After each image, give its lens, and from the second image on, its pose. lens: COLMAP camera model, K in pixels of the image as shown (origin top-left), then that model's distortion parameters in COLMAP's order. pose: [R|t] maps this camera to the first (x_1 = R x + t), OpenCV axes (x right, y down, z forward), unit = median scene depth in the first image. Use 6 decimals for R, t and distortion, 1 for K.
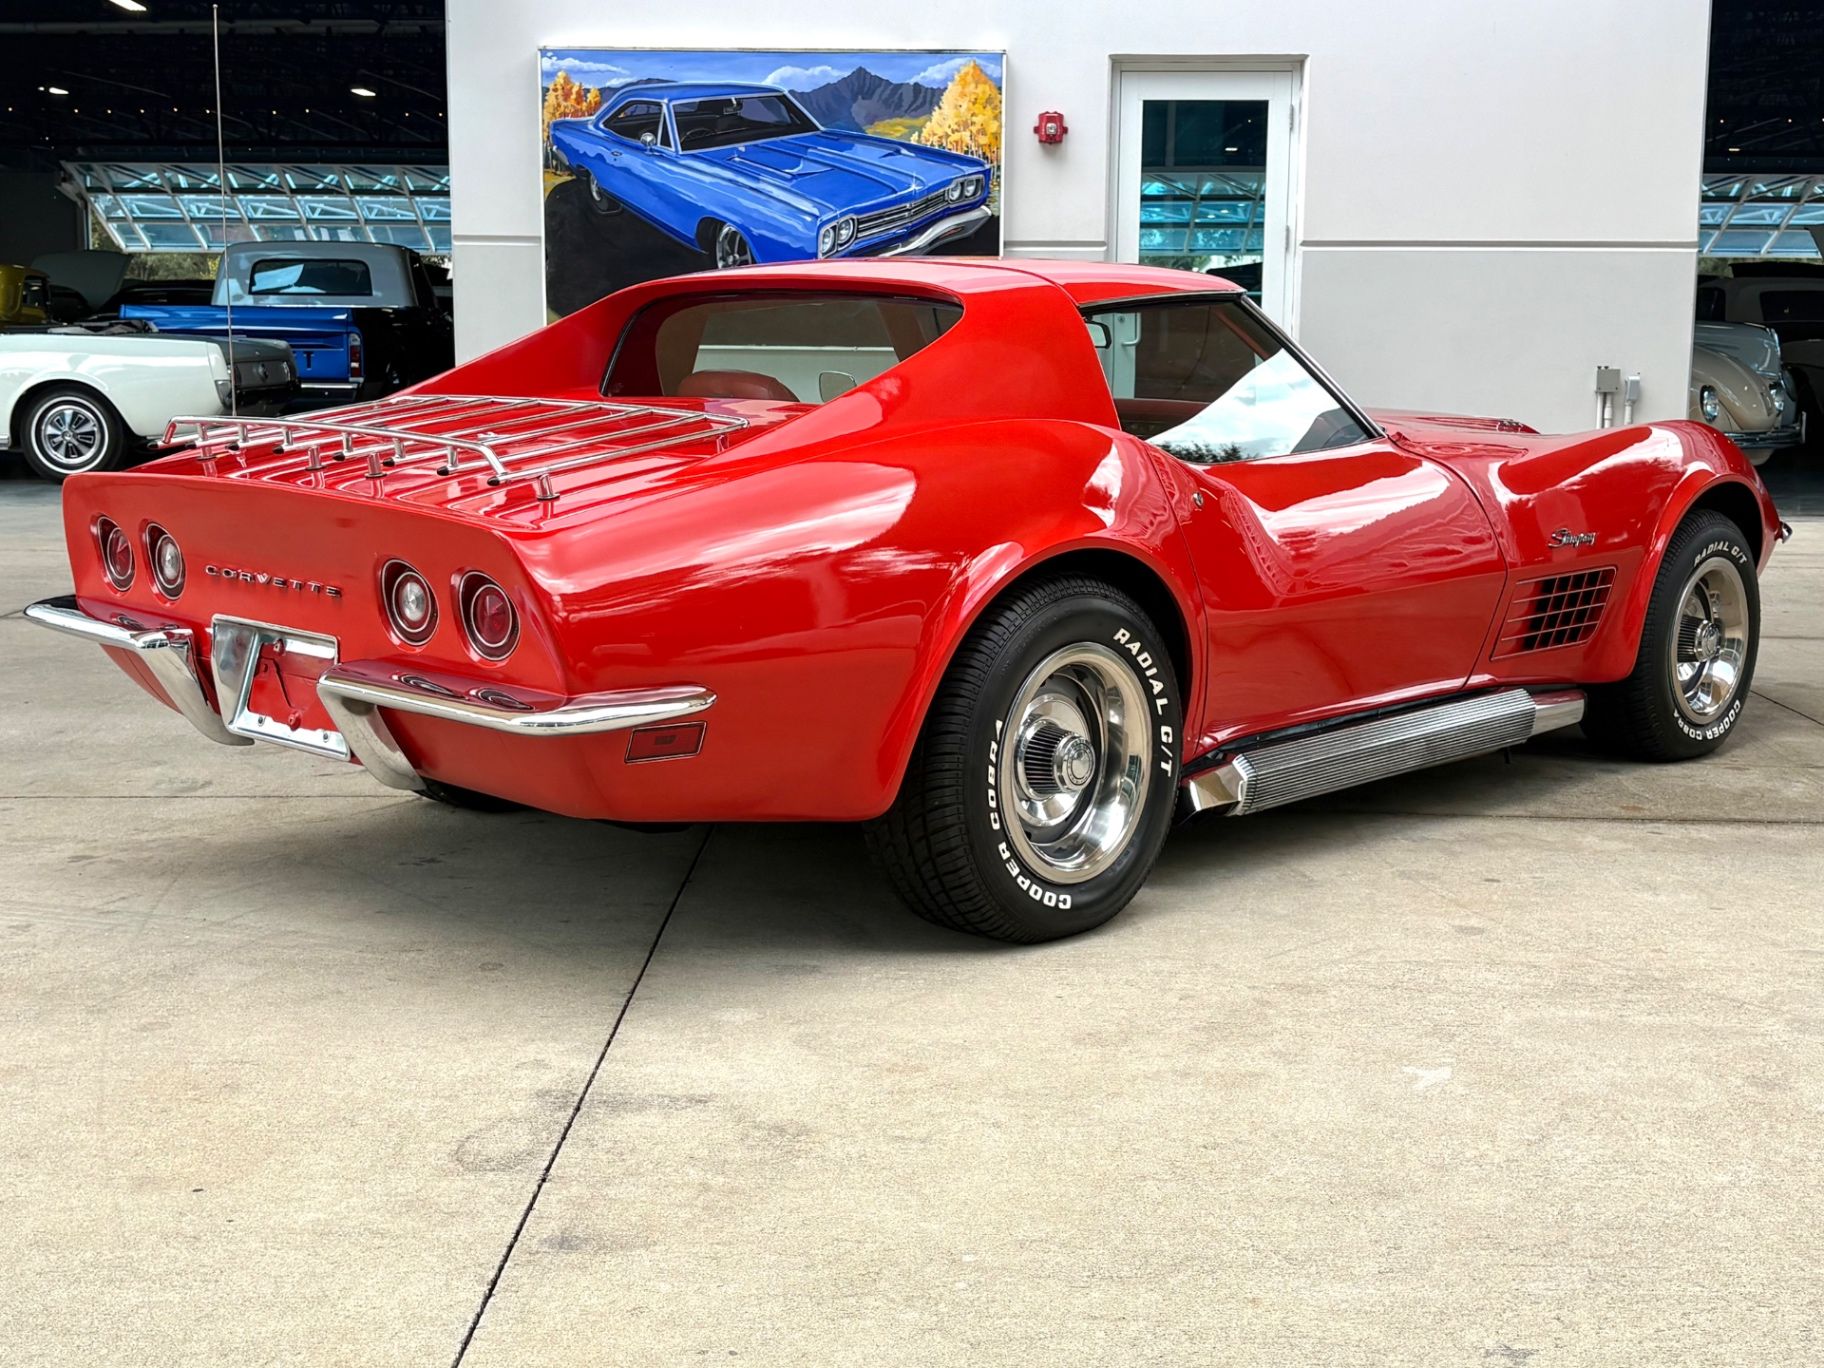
lens RADIAL K [[2353.3, 0, 912.0], [0, 2353.3, 684.0], [0, 0, 1]] dist [-0.031048, -0.100095]
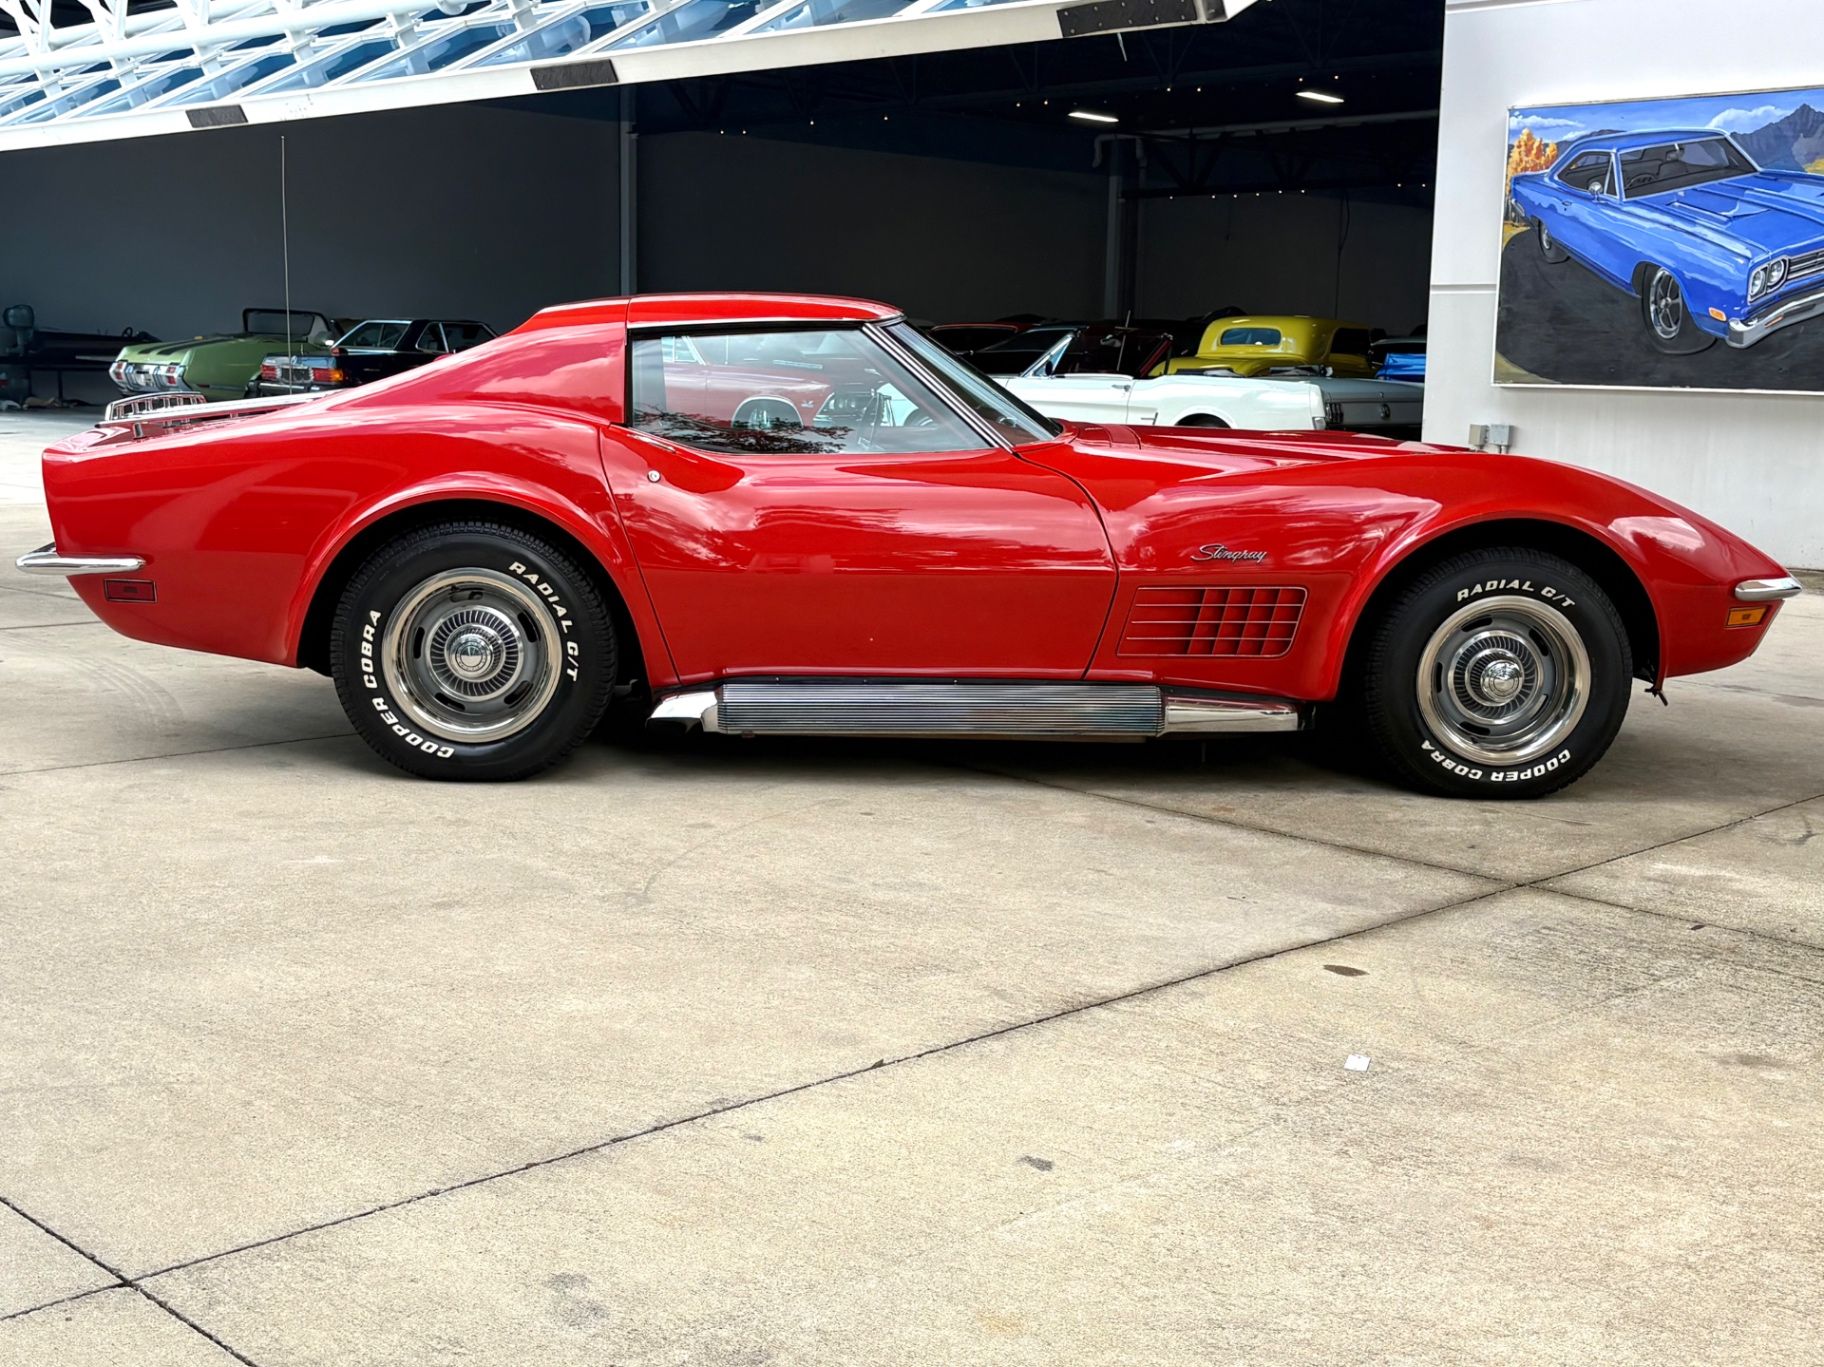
lens RADIAL K [[2353.3, 0, 912.0], [0, 2353.3, 683.5], [0, 0, 1]] dist [-0.031048, -0.100095]
pose [[0.668240, 0.100727, -0.737095, 0.469330], [-0.119940, 0.992417, 0.026881, -0.006786], [0.734214, 0.070444, 0.675254, 0.096415]]
